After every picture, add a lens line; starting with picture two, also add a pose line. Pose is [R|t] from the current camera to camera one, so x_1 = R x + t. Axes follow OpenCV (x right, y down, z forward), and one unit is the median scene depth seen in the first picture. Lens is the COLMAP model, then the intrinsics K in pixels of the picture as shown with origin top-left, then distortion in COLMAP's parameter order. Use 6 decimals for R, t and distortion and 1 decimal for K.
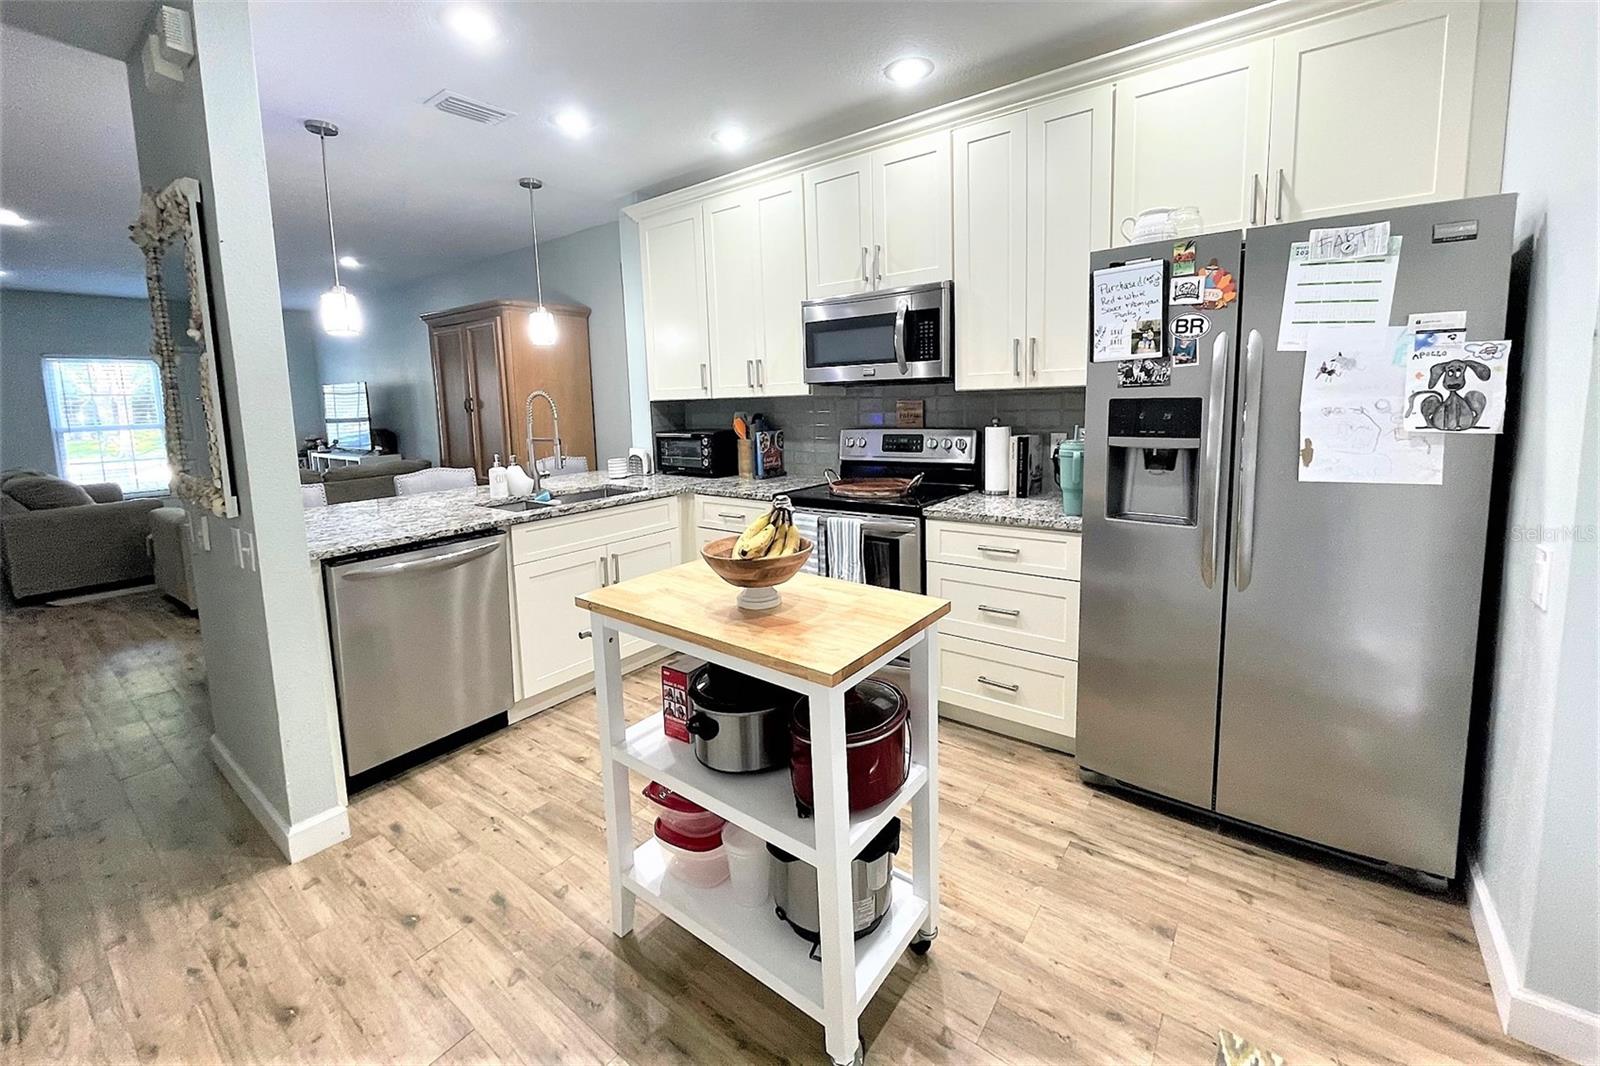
lens RADIAL K [[647.0, 0, 806.6], [0, 647.0, 468.8], [0, 0, 1]] dist [-0.002588, 0.000257]
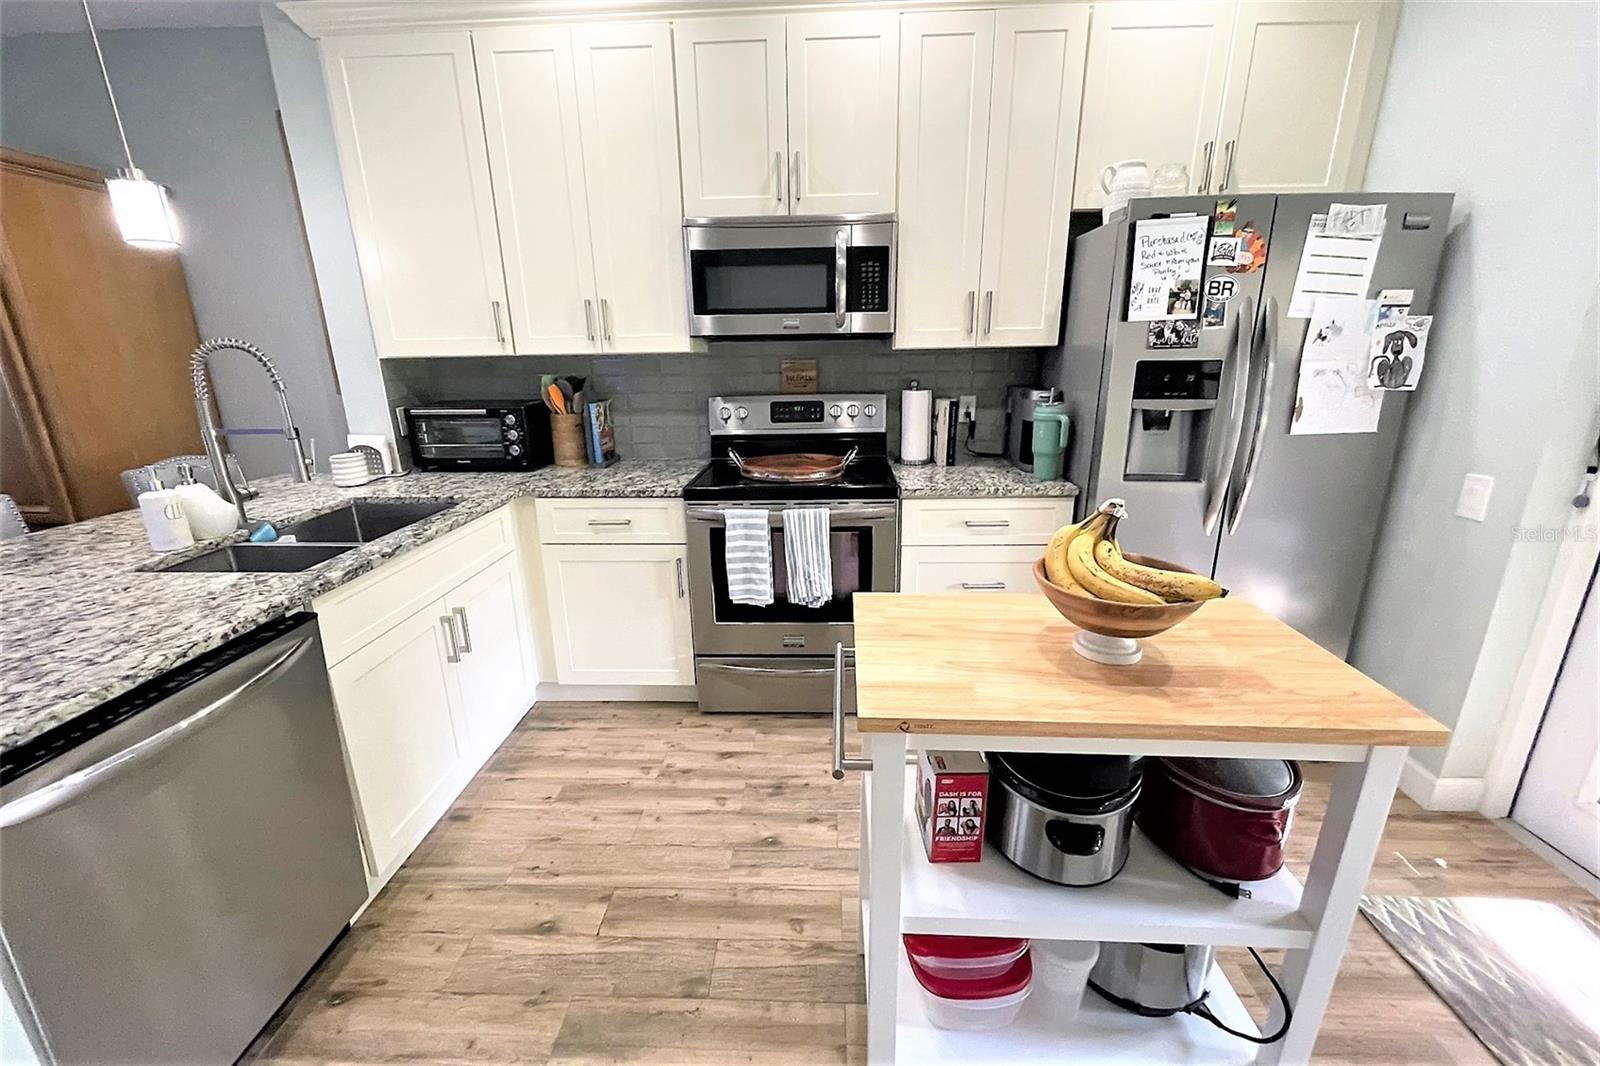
lens RADIAL K [[647.0, 0, 803.4], [0, 647.0, 534.5], [0, 0, 1]] dist [-0.002588, 0.000257]
pose [[0.825778, -0.142599, 0.545670, -0.456122], [0.053463, 0.982944, 0.175963, -0.041447], [-0.561455, -0.116133, 0.819318, 0.386295]]
